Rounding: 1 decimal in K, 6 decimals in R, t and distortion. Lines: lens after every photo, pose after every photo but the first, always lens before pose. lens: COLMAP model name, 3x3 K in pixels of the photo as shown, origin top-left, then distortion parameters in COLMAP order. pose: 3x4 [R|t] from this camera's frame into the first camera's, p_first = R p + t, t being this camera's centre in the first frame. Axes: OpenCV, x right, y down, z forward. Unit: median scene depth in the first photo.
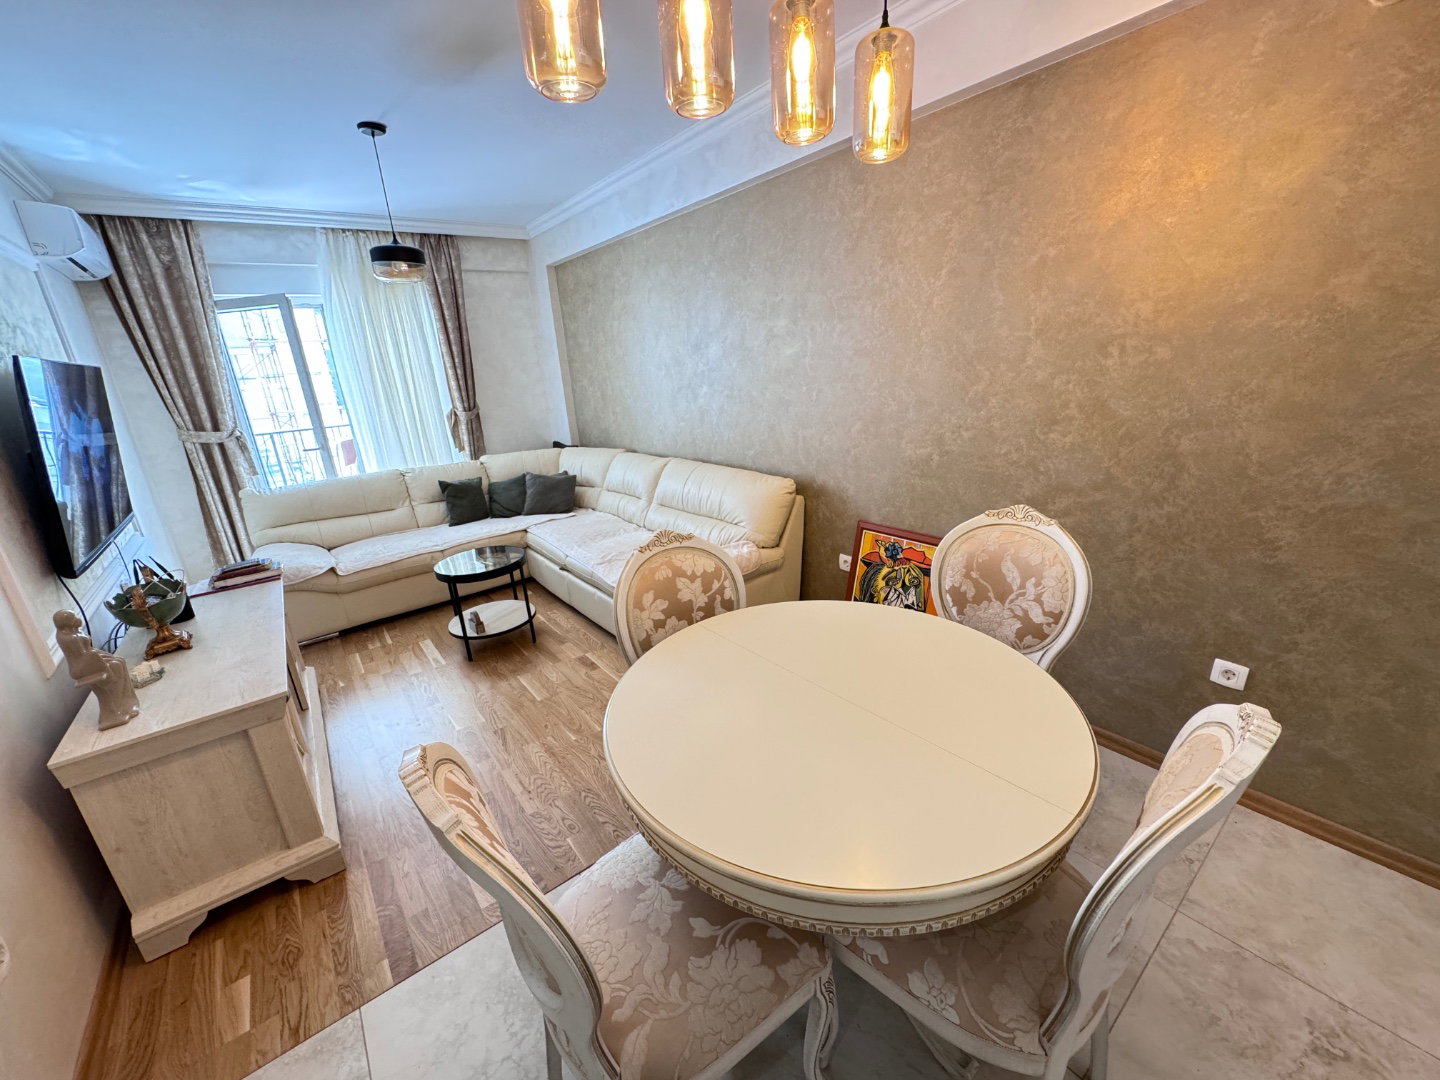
lens RADIAL K [[574.4, 0, 725.5], [0, 574.4, 540.3], [0, 0, 1]] dist [-0.005583, 0.001231]
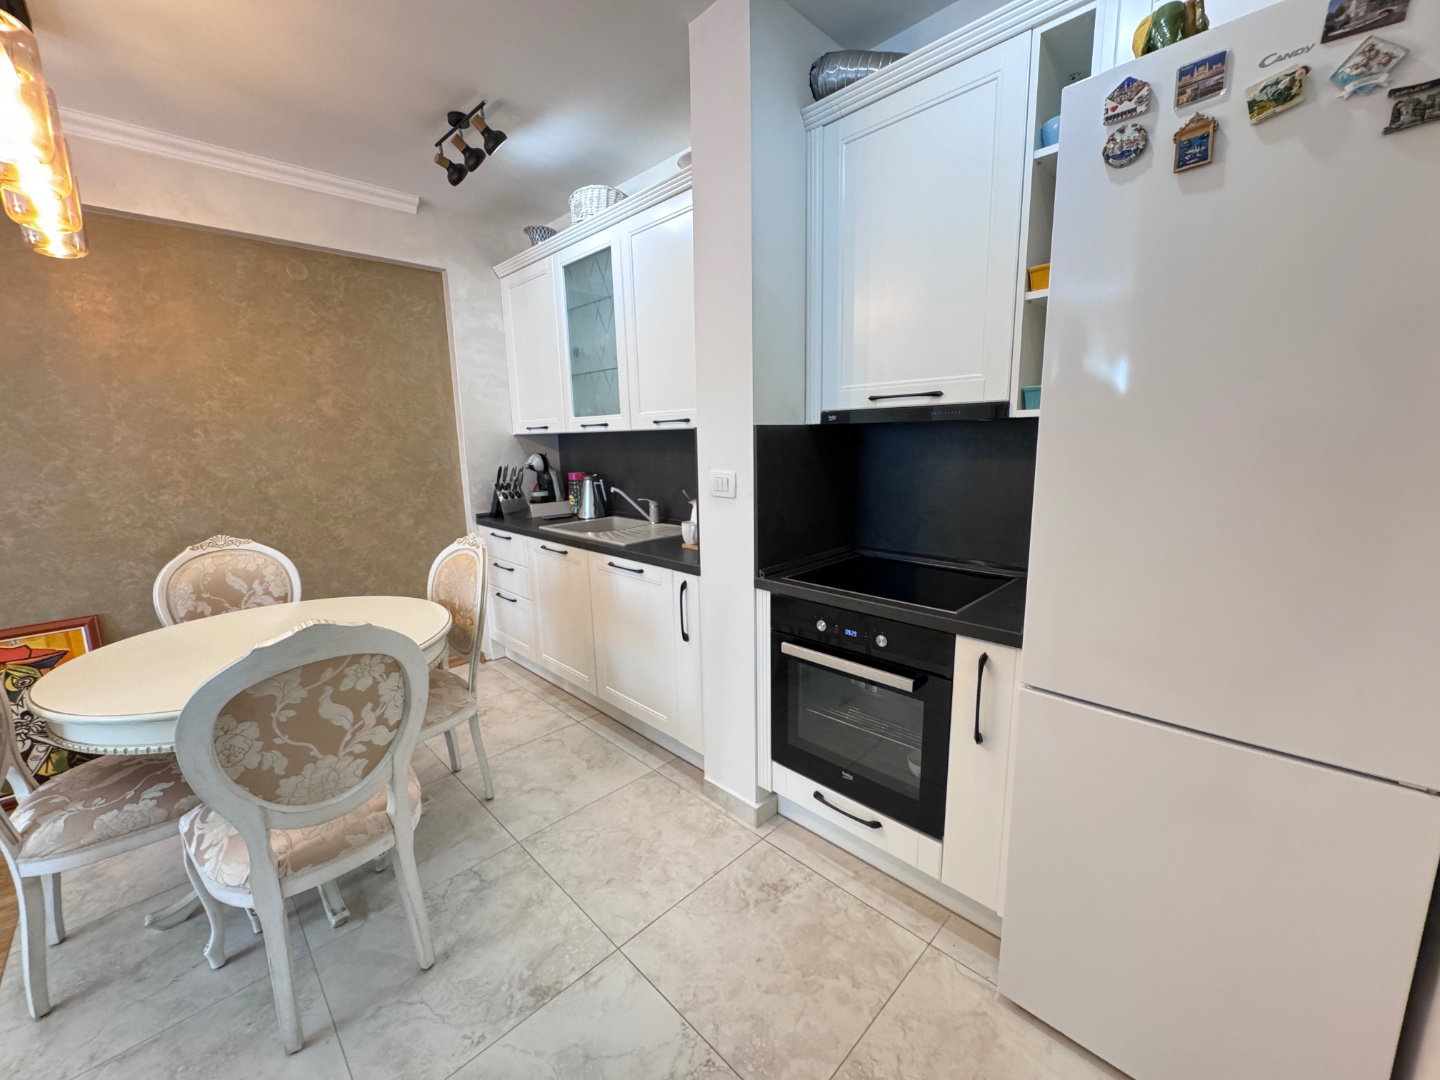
lens RADIAL K [[574.4, 0, 715.5], [0, 574.4, 539.7], [0, 0, 1]] dist [-0.005583, 0.001231]
pose [[-0.109706, -0.113318, 0.987483, -0.626753], [0.329501, 0.933157, 0.143691, 0.092573], [-0.937760, 0.341141, -0.065035, -0.002146]]
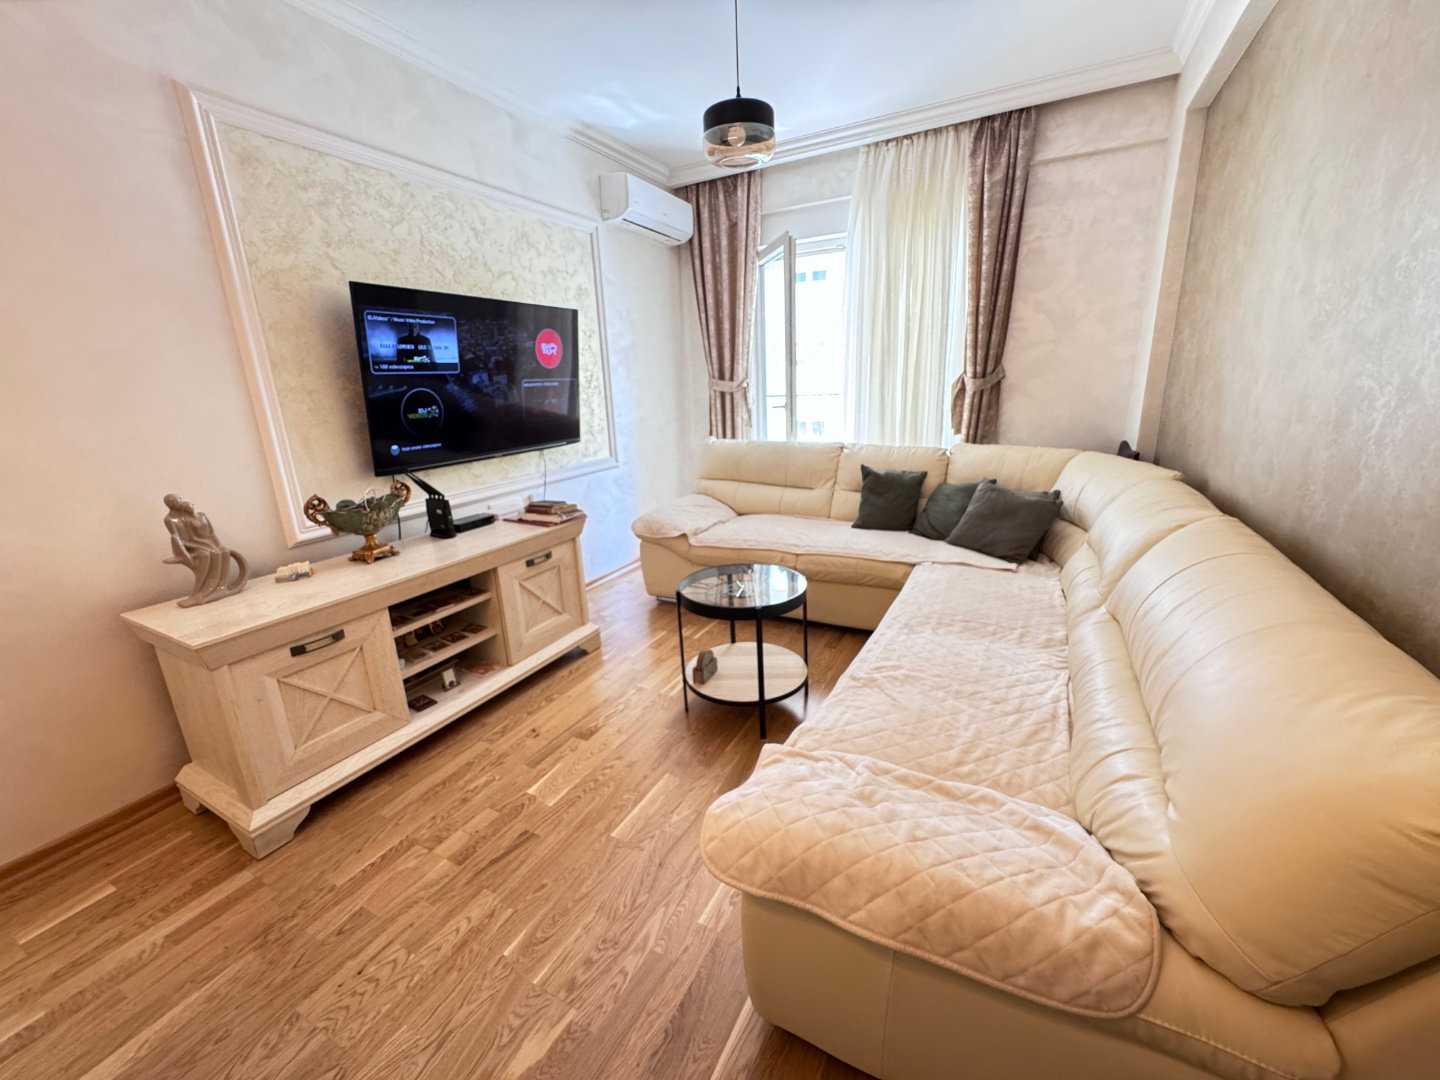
lens RADIAL K [[574.4, 0, 720.7], [0, 574.4, 542.9], [0, 0, 1]] dist [-0.005583, 0.001231]
pose [[0.402622, 0.296379, -0.866057, 0.162318], [-0.266615, 0.943079, 0.198791, -0.171099], [0.875678, 0.150866, 0.458724, 0.811043]]
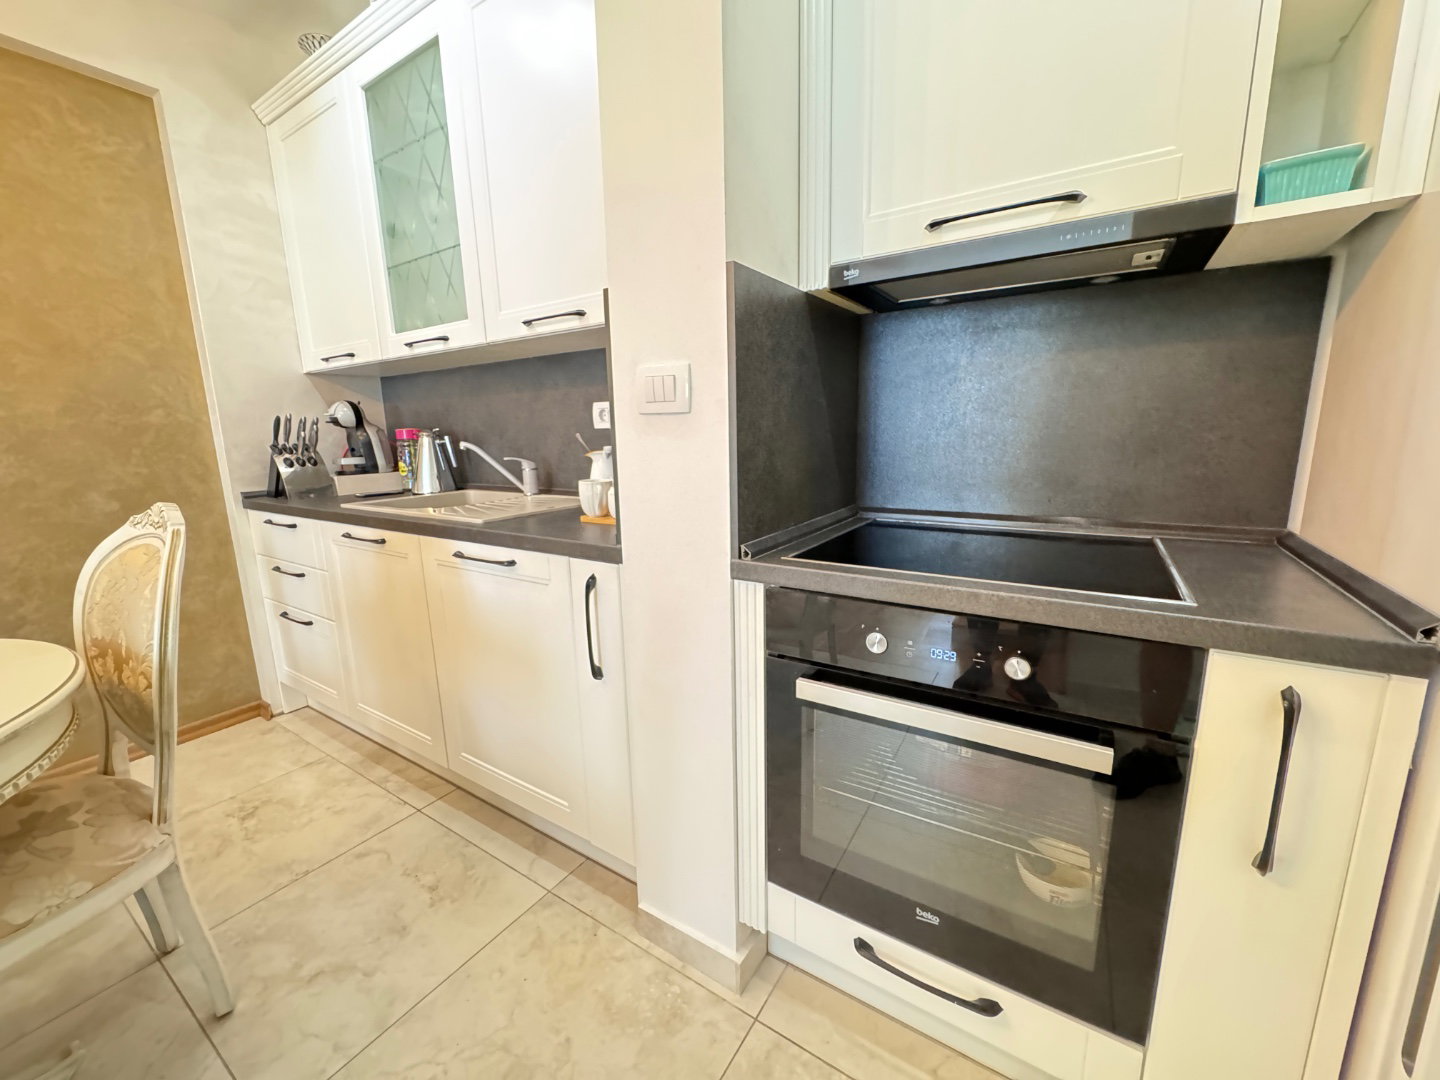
lens RADIAL K [[574.4, 0, 717.0], [0, 574.4, 540.0], [0, 0, 1]] dist [-0.005583, 0.001231]
pose [[-0.317017, -0.111395, 0.941855, -0.285880], [0.328240, 0.918820, 0.219152, 0.156170], [-0.889808, 0.378629, -0.254717, 0.023915]]
